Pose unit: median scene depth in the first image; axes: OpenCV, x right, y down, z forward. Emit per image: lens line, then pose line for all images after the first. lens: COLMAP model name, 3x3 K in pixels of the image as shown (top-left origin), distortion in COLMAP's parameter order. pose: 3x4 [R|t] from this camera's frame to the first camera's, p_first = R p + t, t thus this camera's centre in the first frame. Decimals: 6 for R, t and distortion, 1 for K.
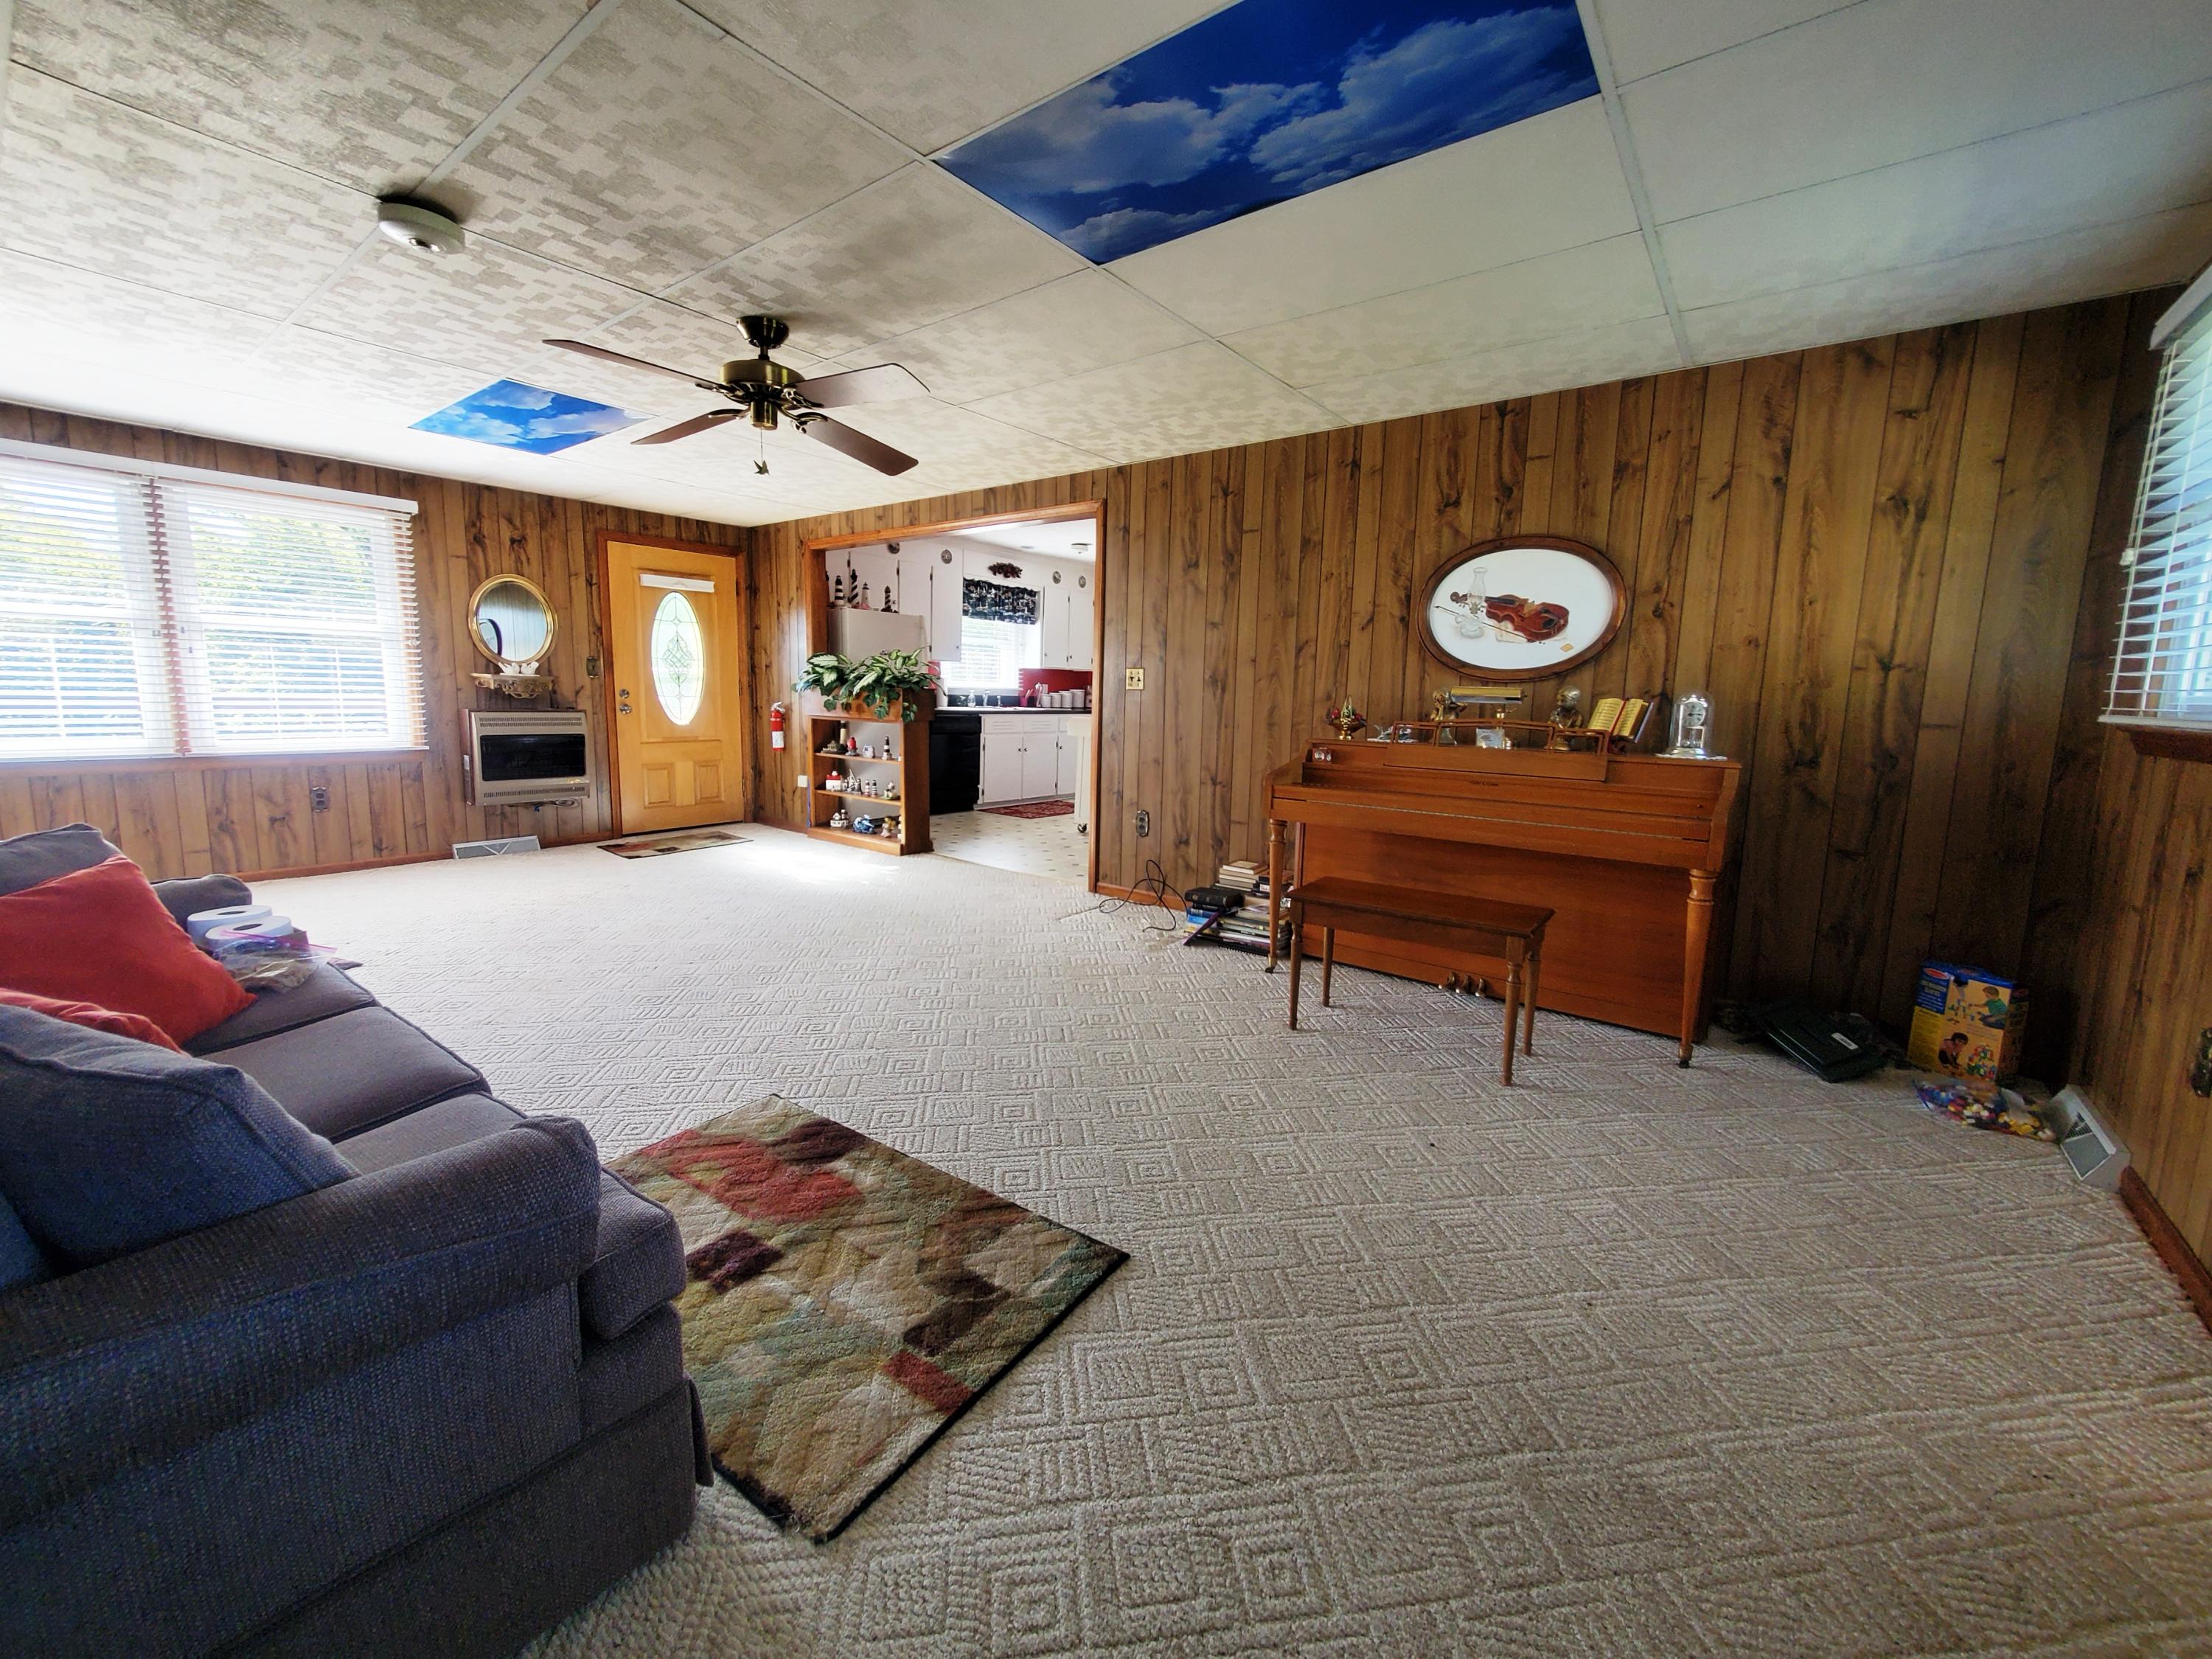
lens RADIAL K [[879.0, 0, 1104.5], [0, 879.0, 818.5], [0, 0, 1]] dist [0.002436, 0.000267]
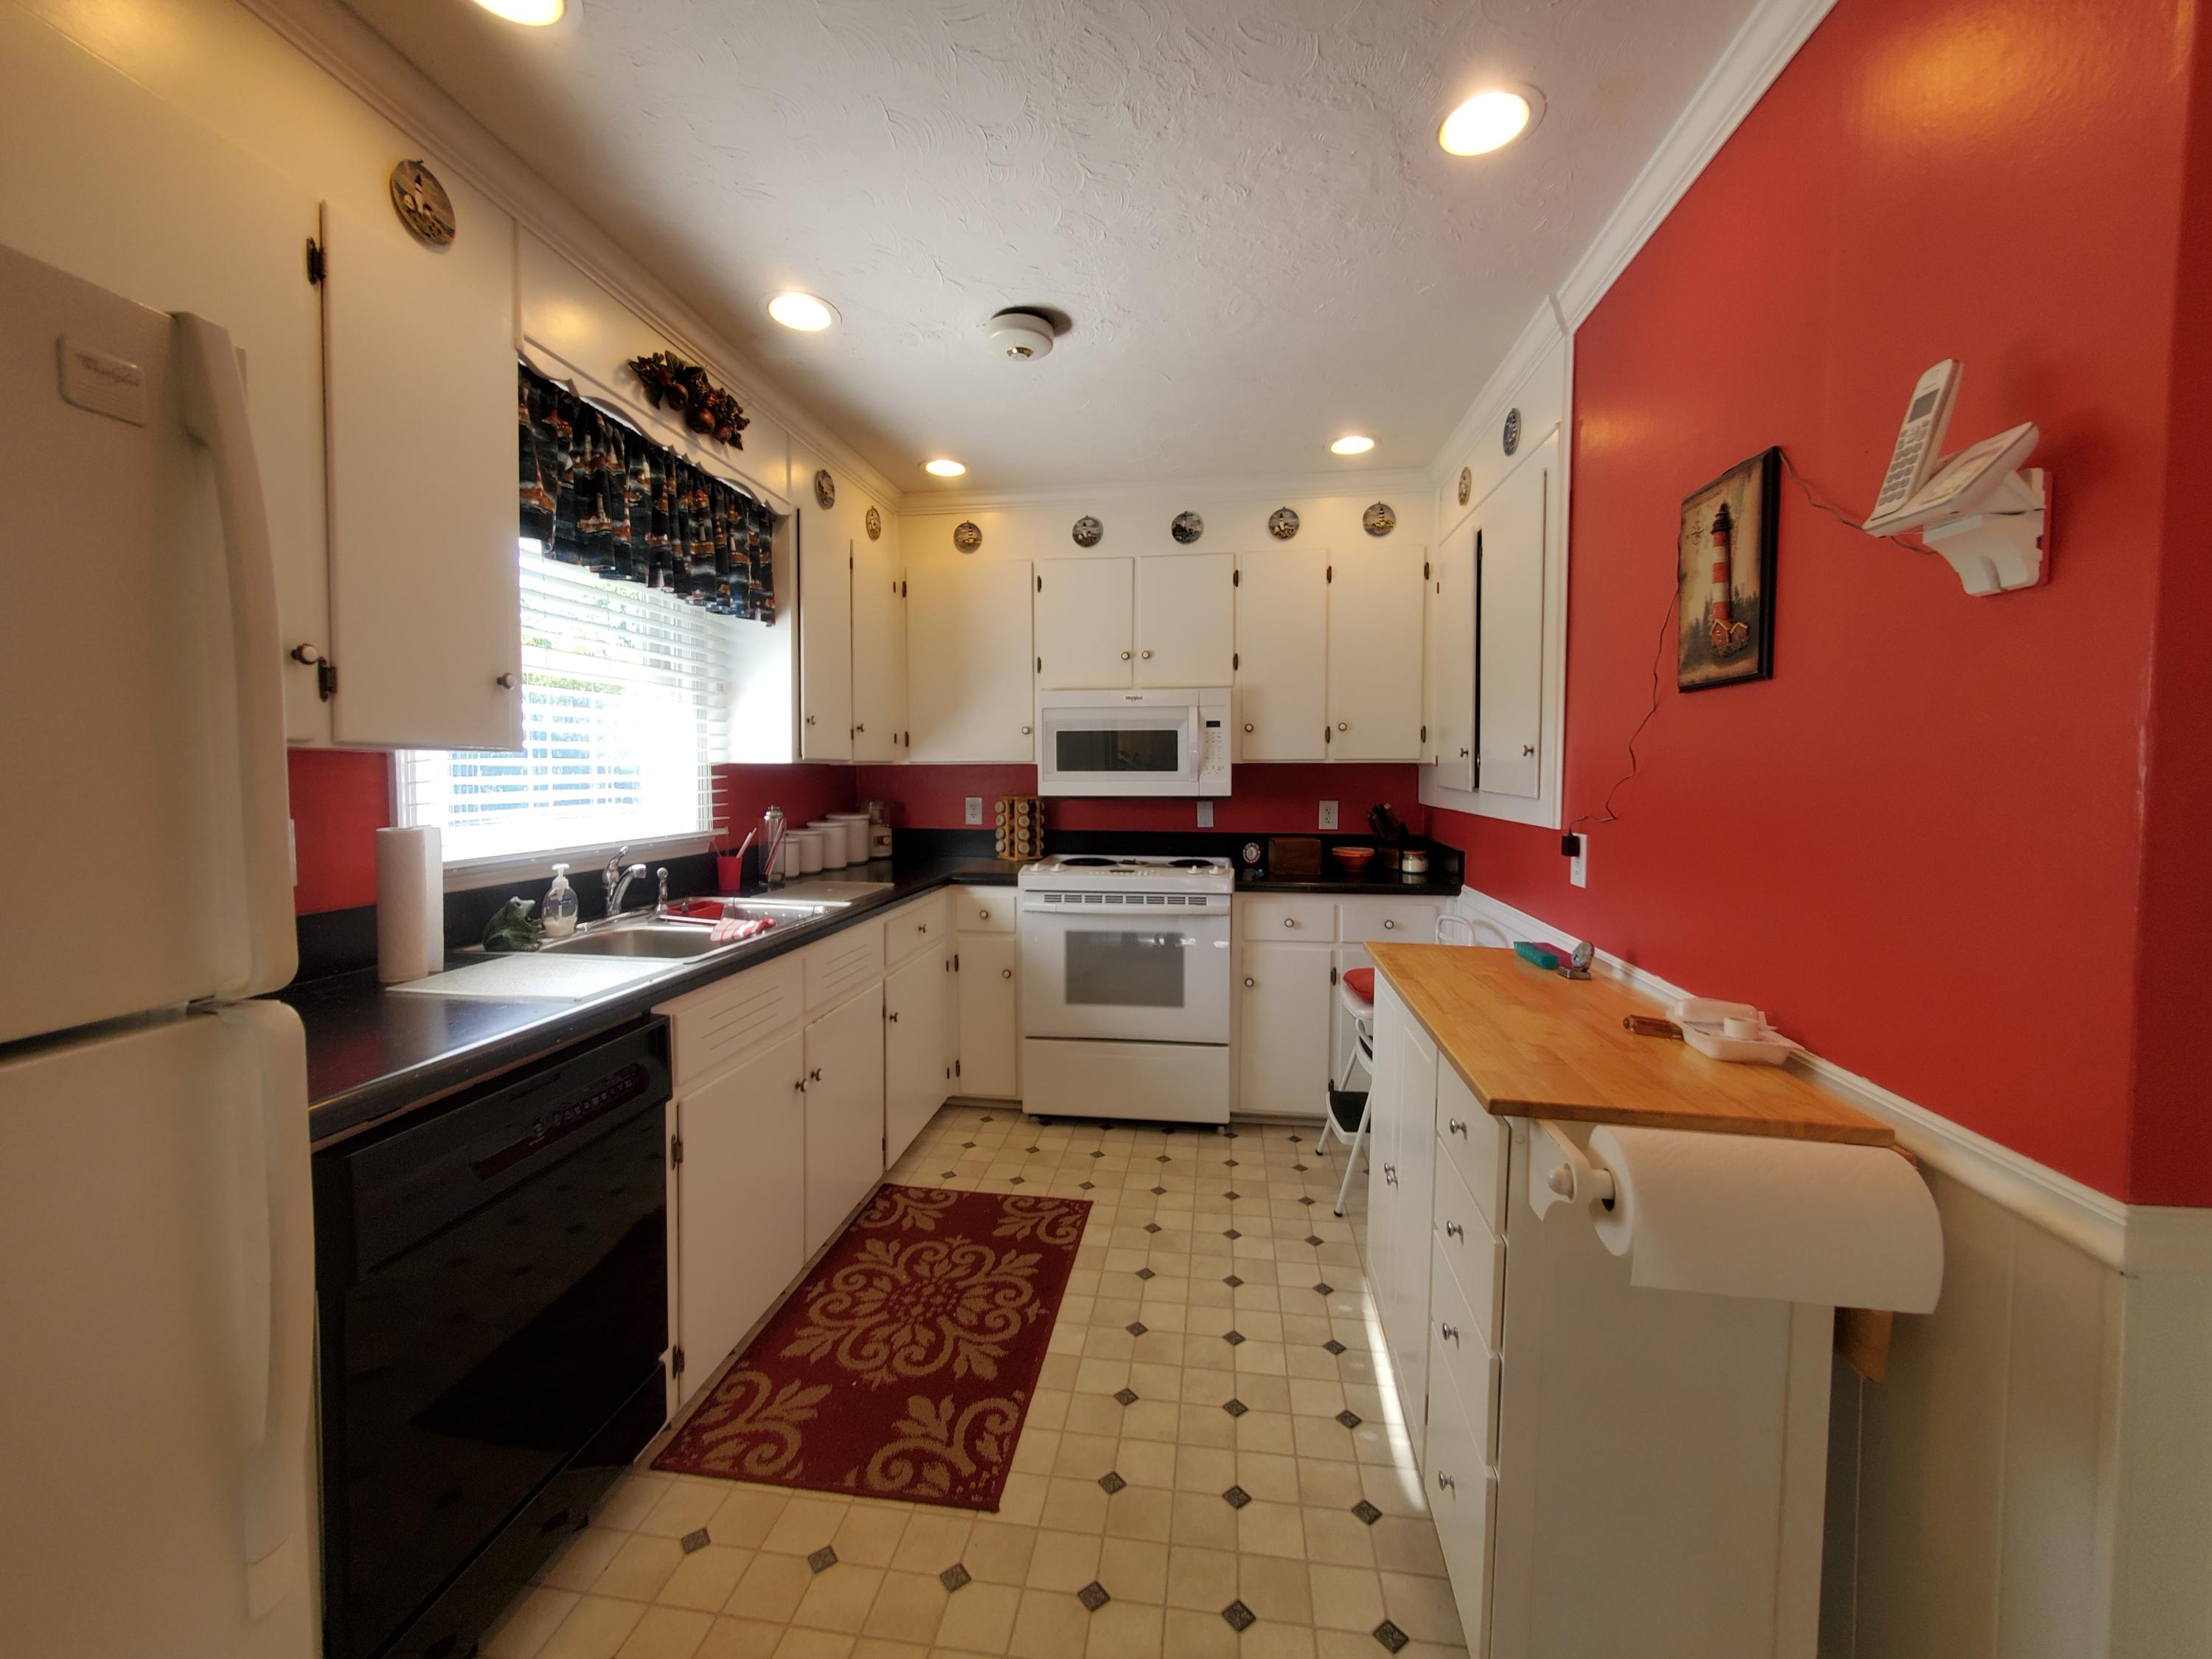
lens RADIAL K [[879.0, 0, 1105.7], [0, 879.0, 809.6], [0, 0, 1]] dist [0.002436, 0.000267]
pose [[0.864749, -0.047231, 0.499978, -0.276805], [0.090443, 0.993937, -0.062533, -0.258970], [-0.493993, 0.099295, 0.863777, 1.405048]]
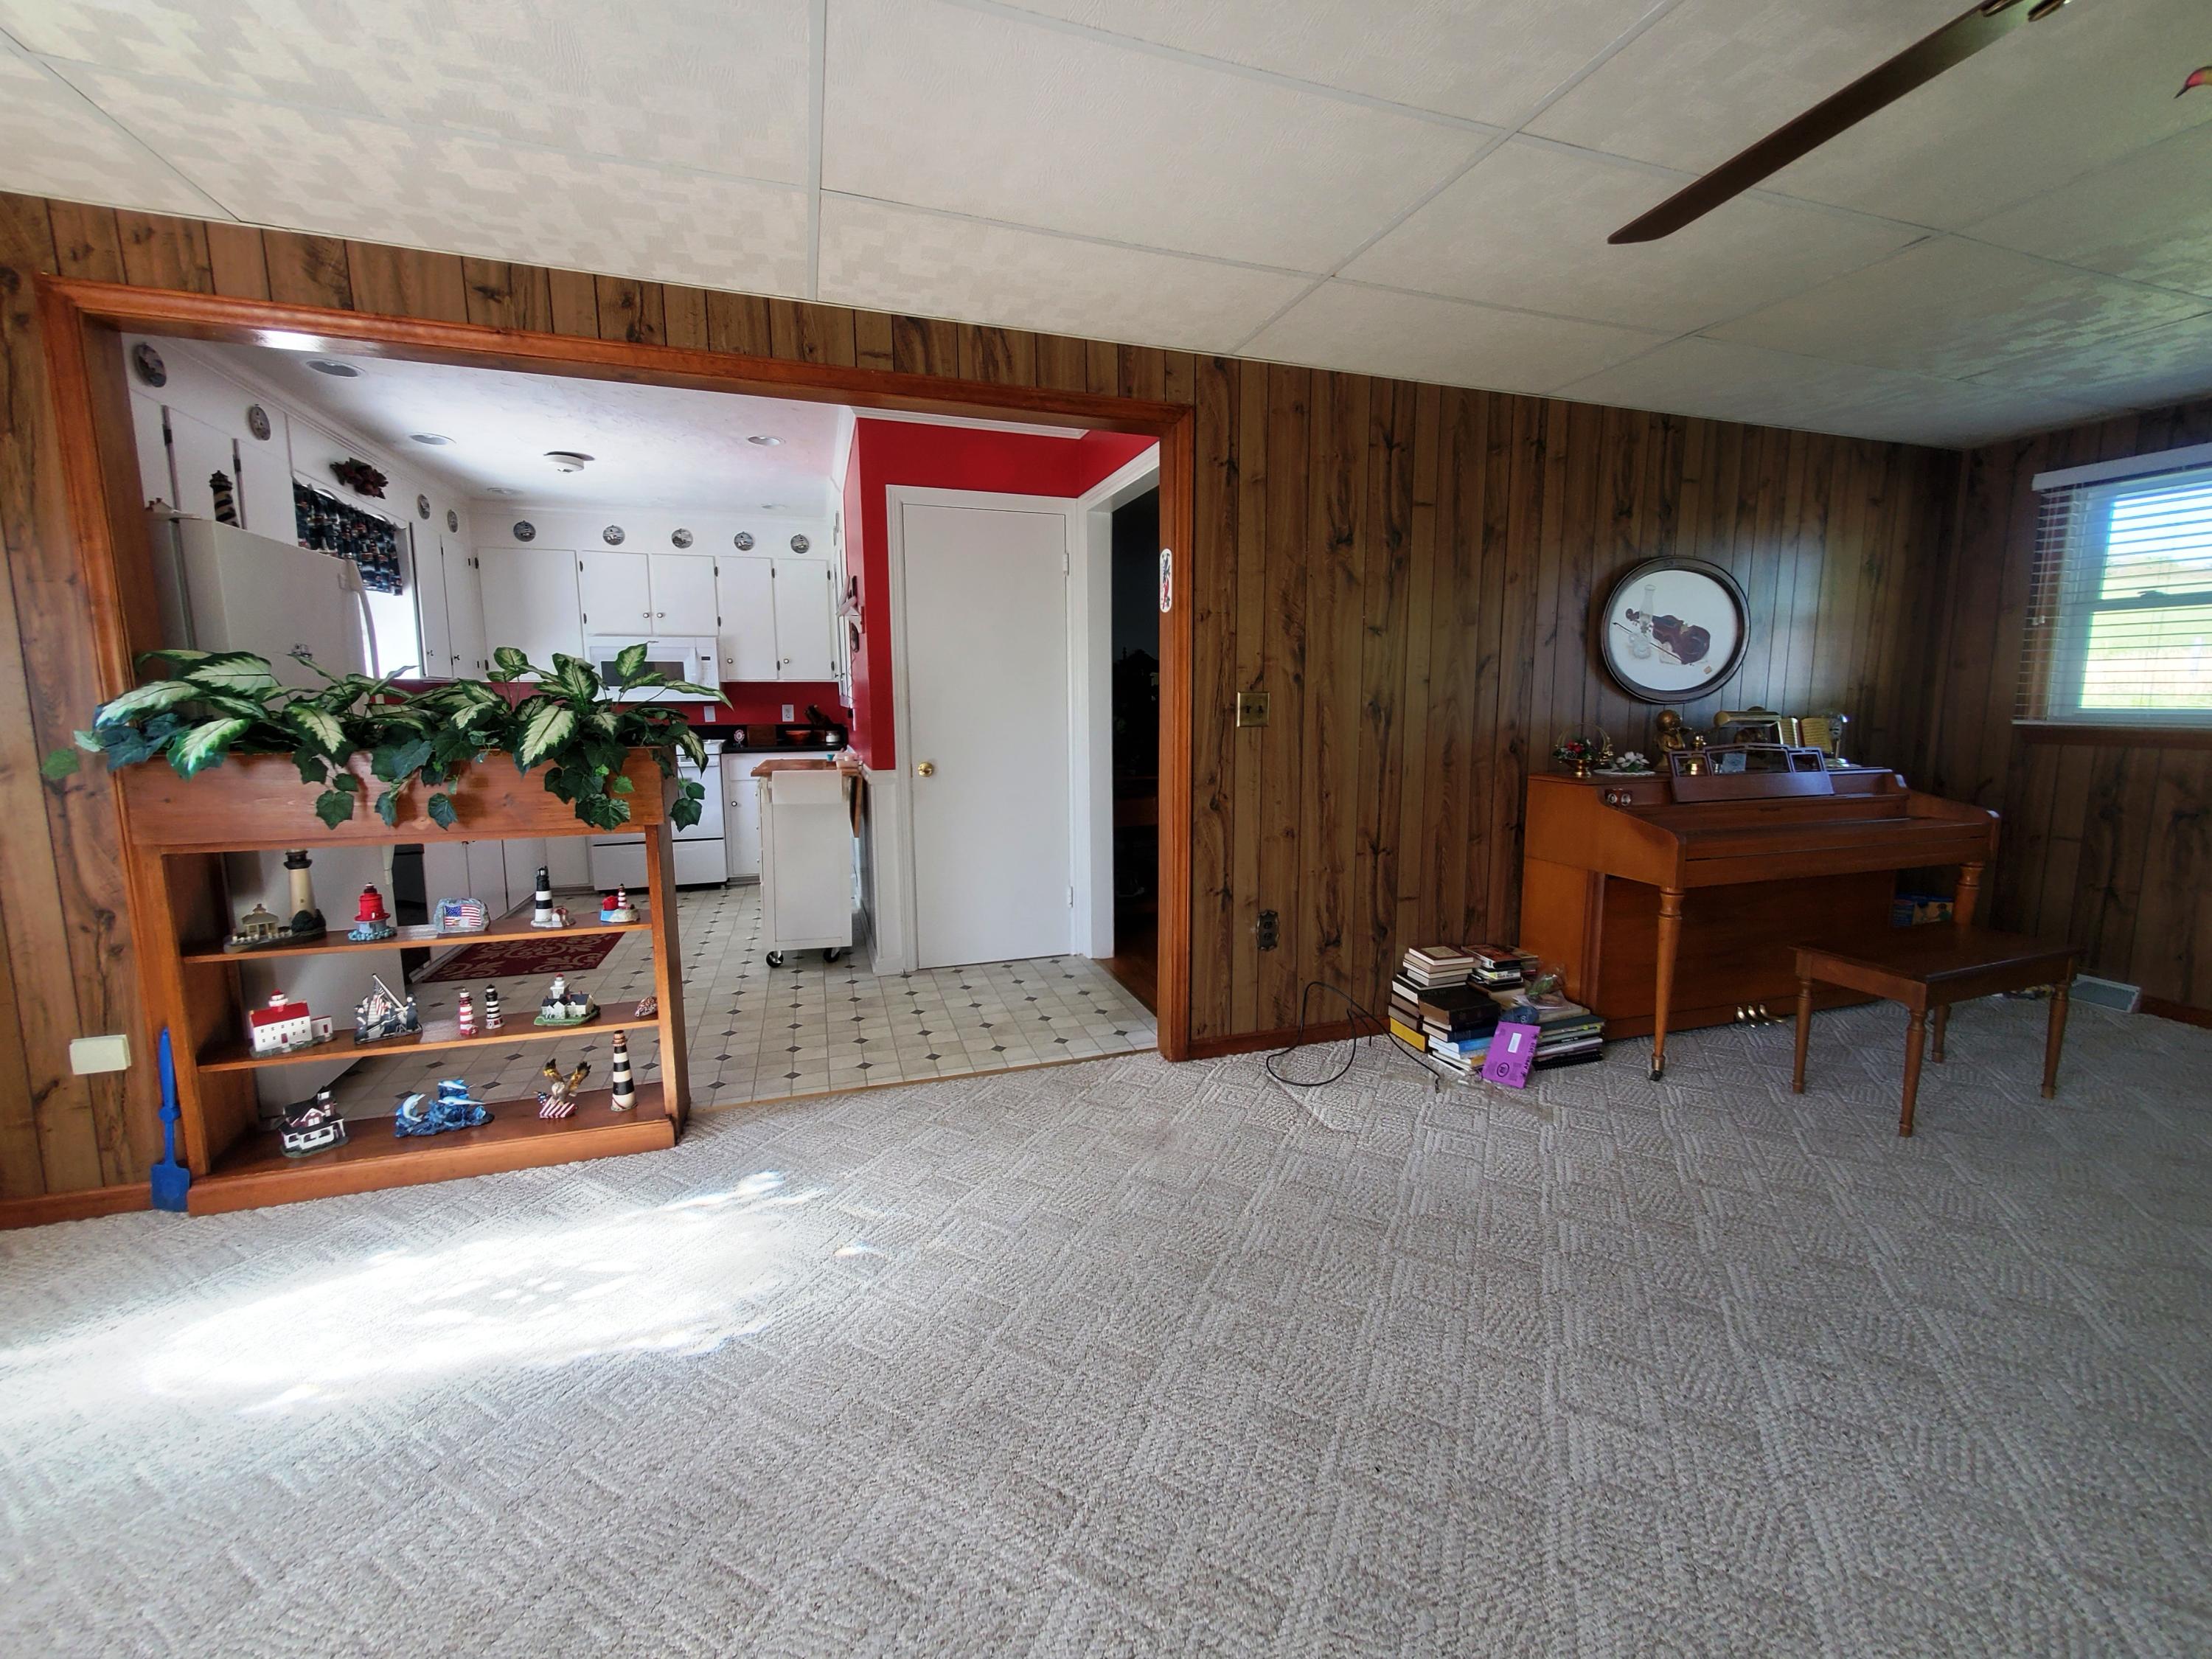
lens RADIAL K [[879.0, 0, 1099.1], [0, 879.0, 812.1], [0, 0, 1]] dist [0.002436, 0.000267]
pose [[0.558889, -0.133228, 0.818470, -0.591840], [0.135571, 0.988410, 0.068317, -0.153839], [-0.818085, 0.072779, 0.570473, 0.788924]]
